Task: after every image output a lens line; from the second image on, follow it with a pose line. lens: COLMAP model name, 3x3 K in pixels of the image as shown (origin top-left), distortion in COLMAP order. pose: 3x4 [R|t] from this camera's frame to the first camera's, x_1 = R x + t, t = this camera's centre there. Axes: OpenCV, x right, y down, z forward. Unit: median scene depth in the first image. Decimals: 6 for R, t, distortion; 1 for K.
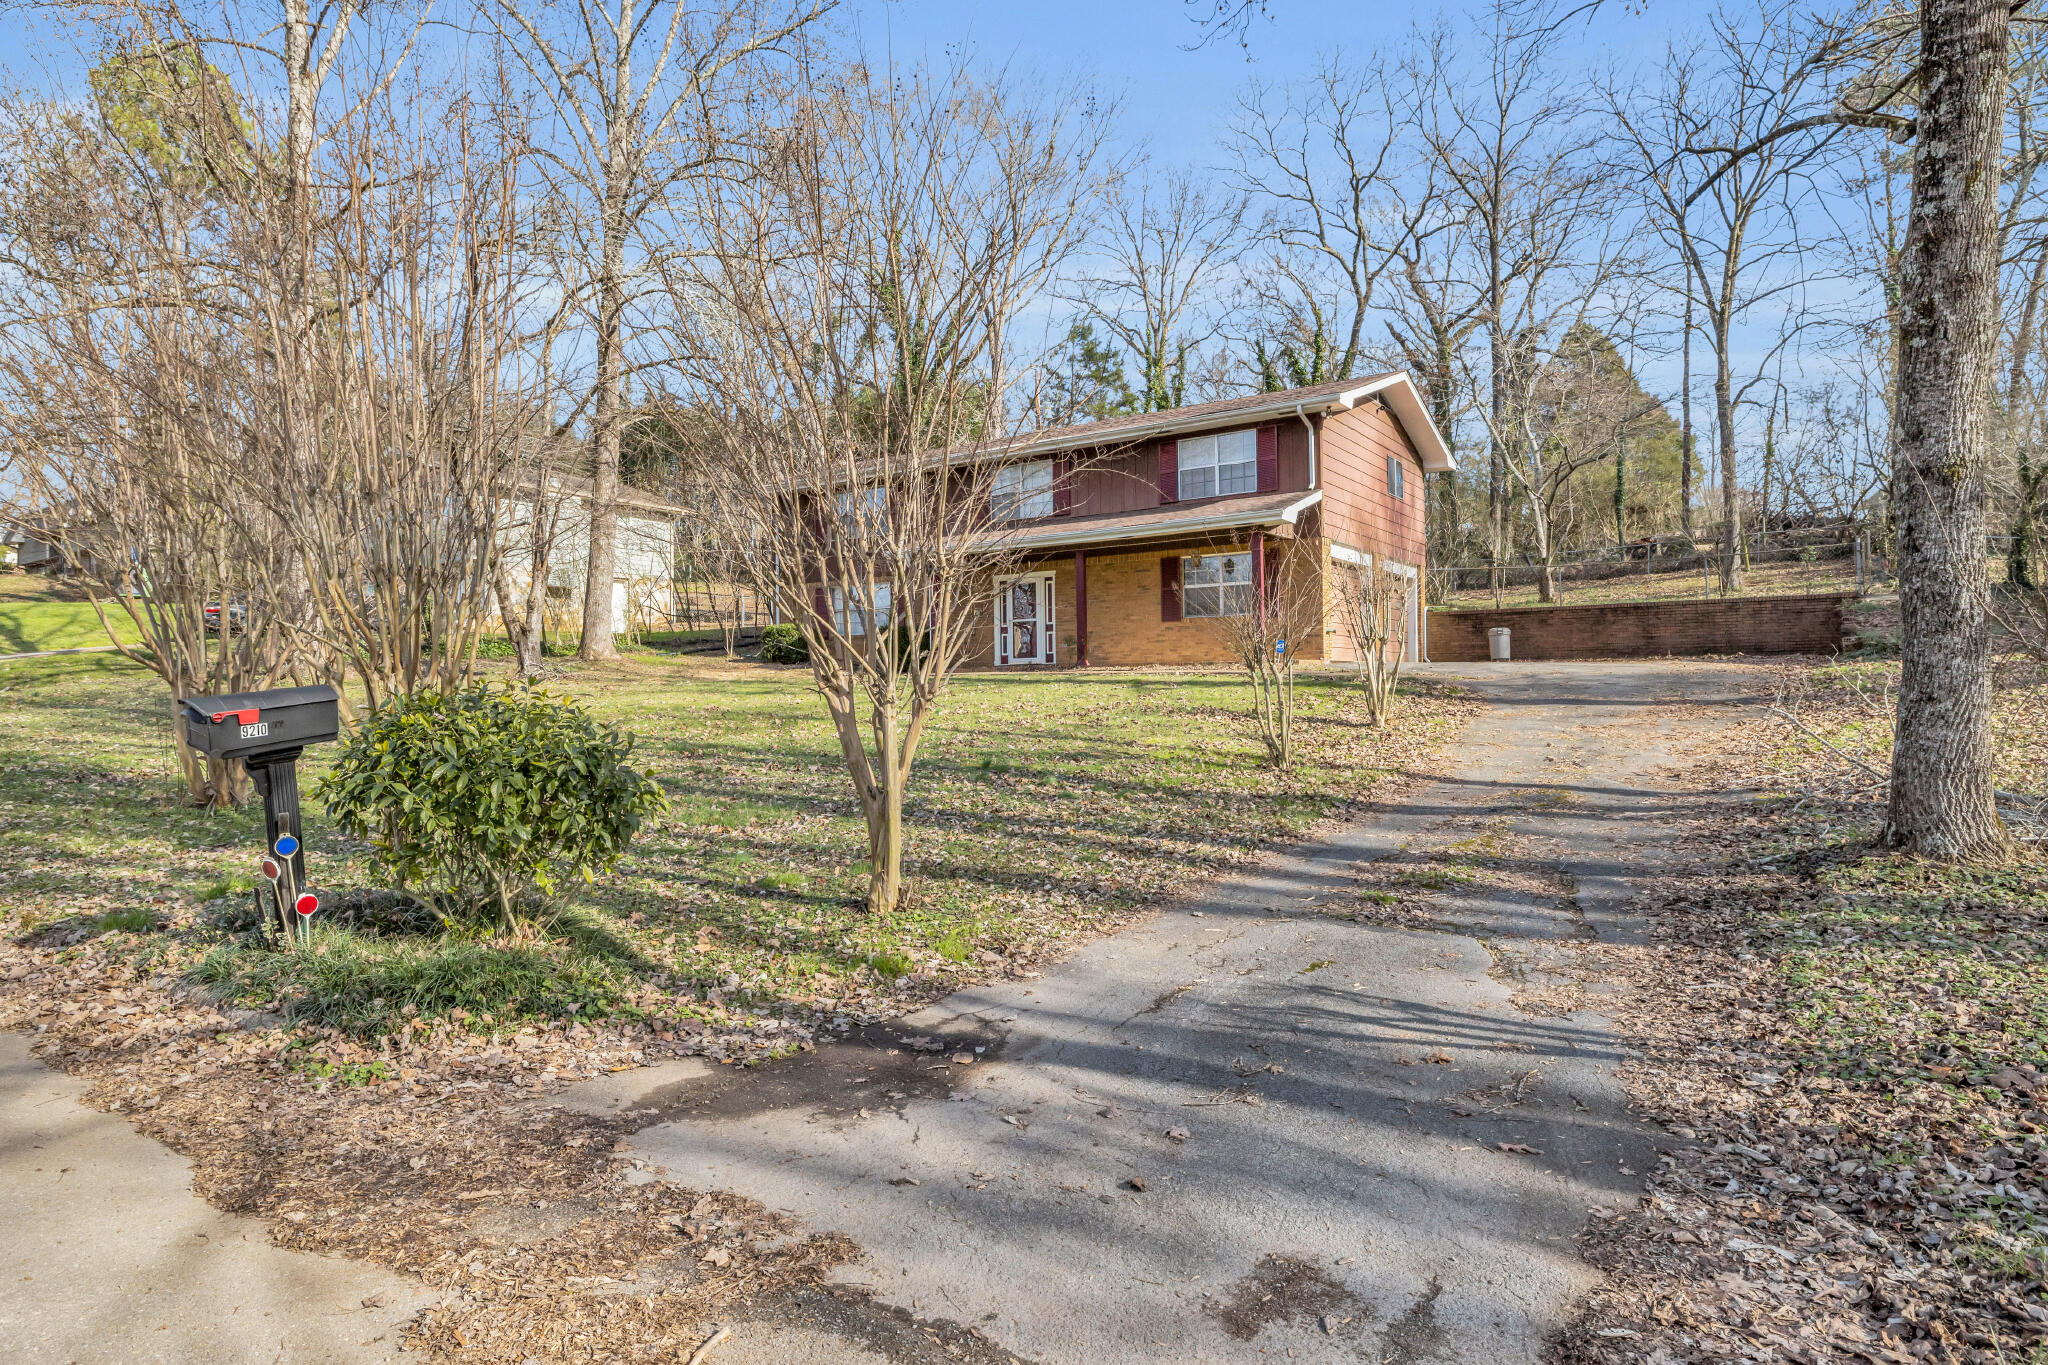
lens RADIAL K [[1174.8, 0, 1024.1], [0, 1174.8, 689.9], [0, 0, 1]] dist [0.003765, 0.000266]
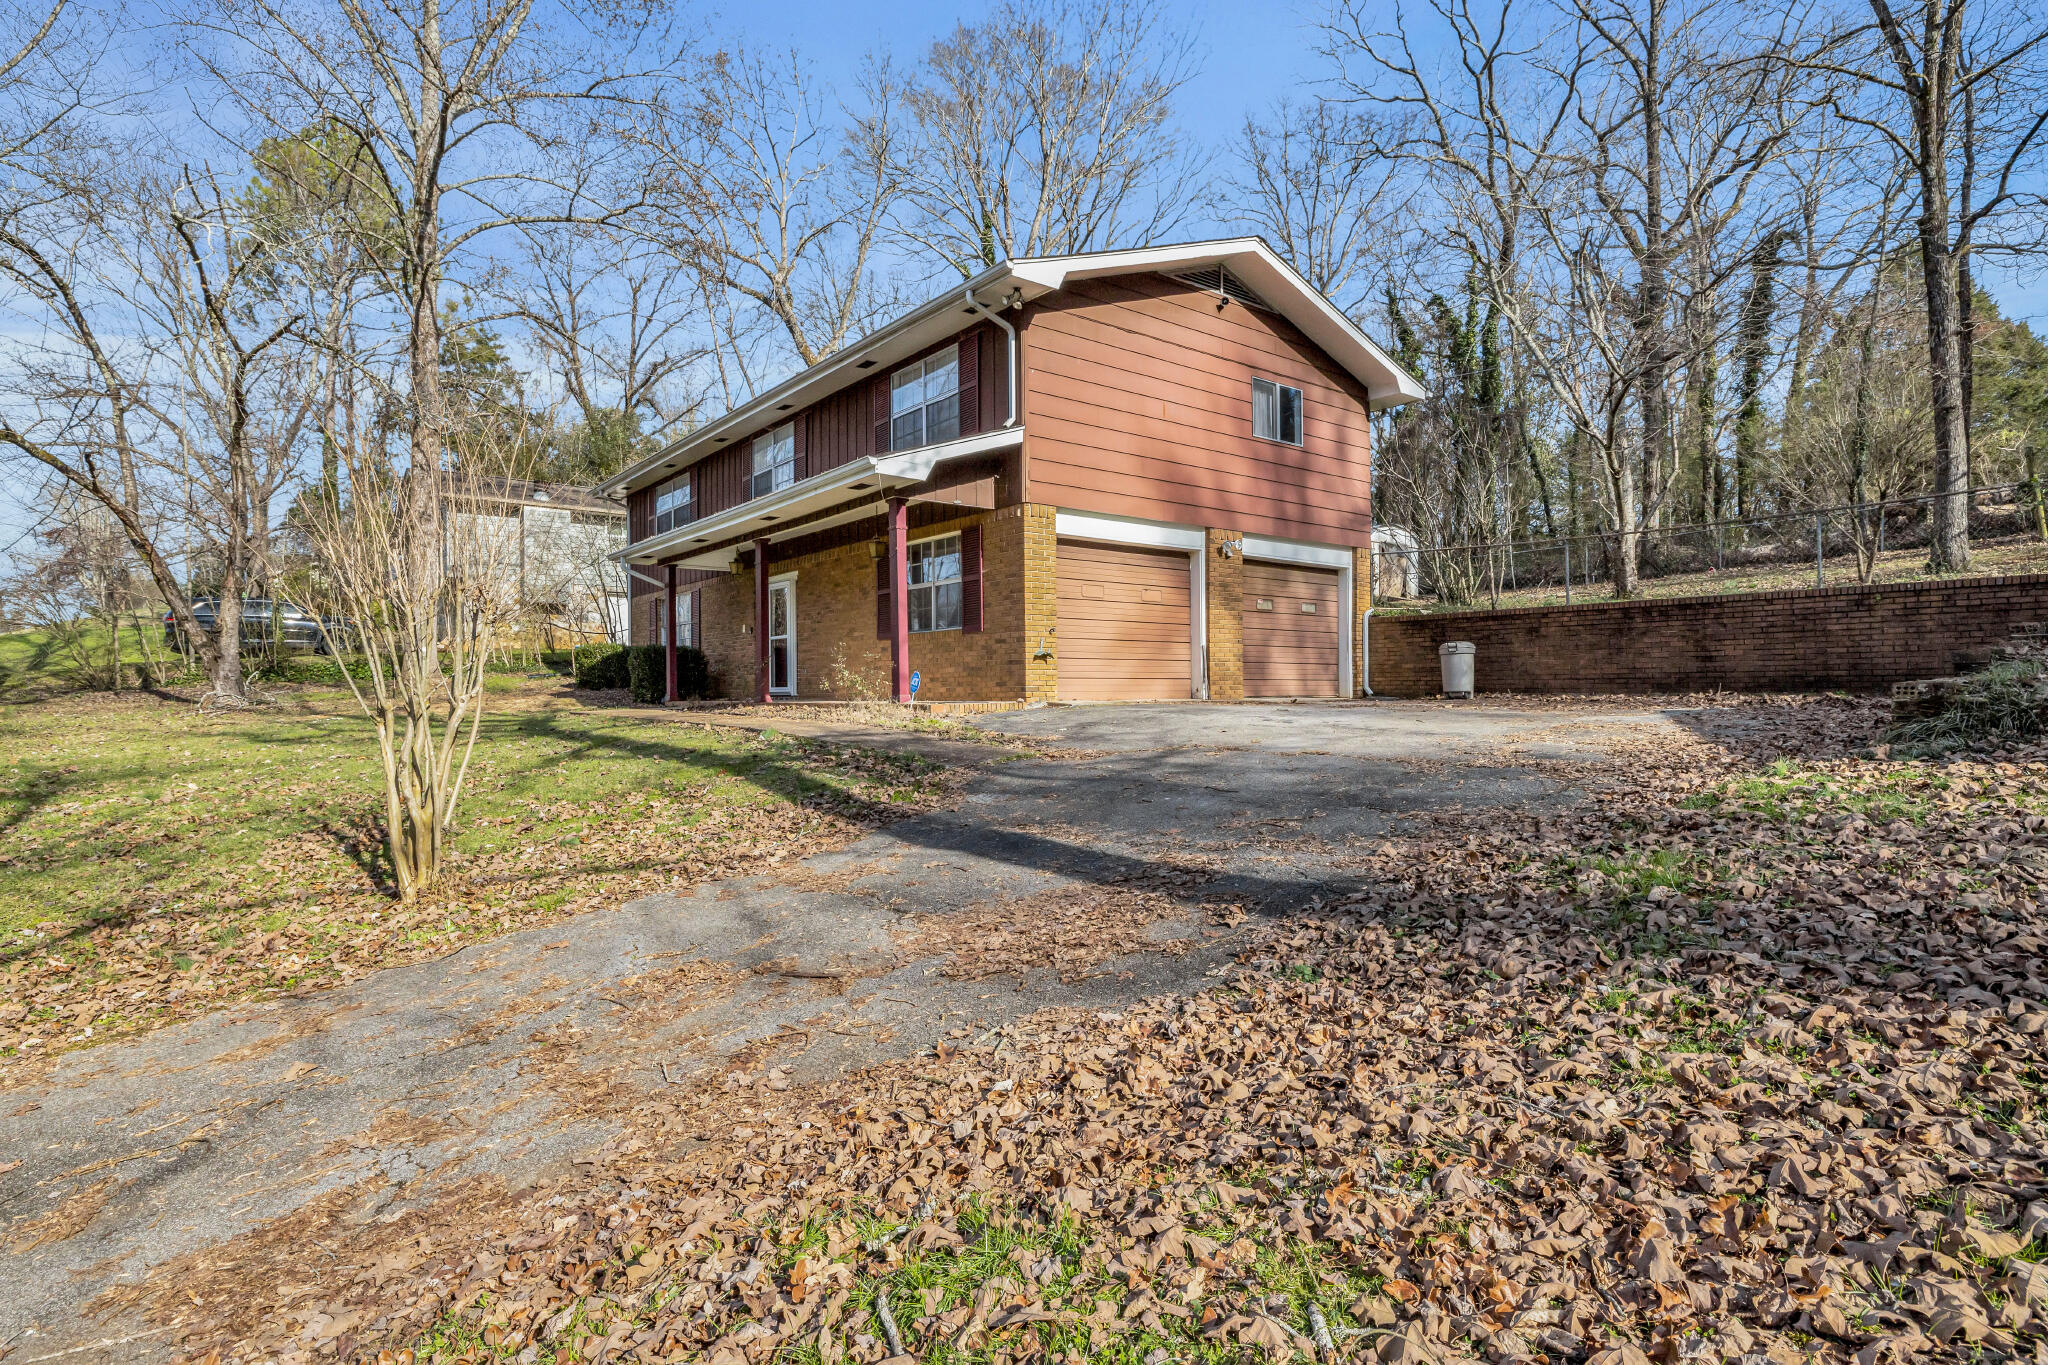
lens RADIAL K [[1046.5, 0, 1023.5], [0, 1046.5, 682.1], [0, 0, 1]] dist [-0.022333, -0.000152]
pose [[0.944126, 0.004068, -0.329561, 0.397610], [-0.004473, 0.999990, -0.000471, -0.033056], [0.329556, 0.001919, 0.944134, 0.444903]]
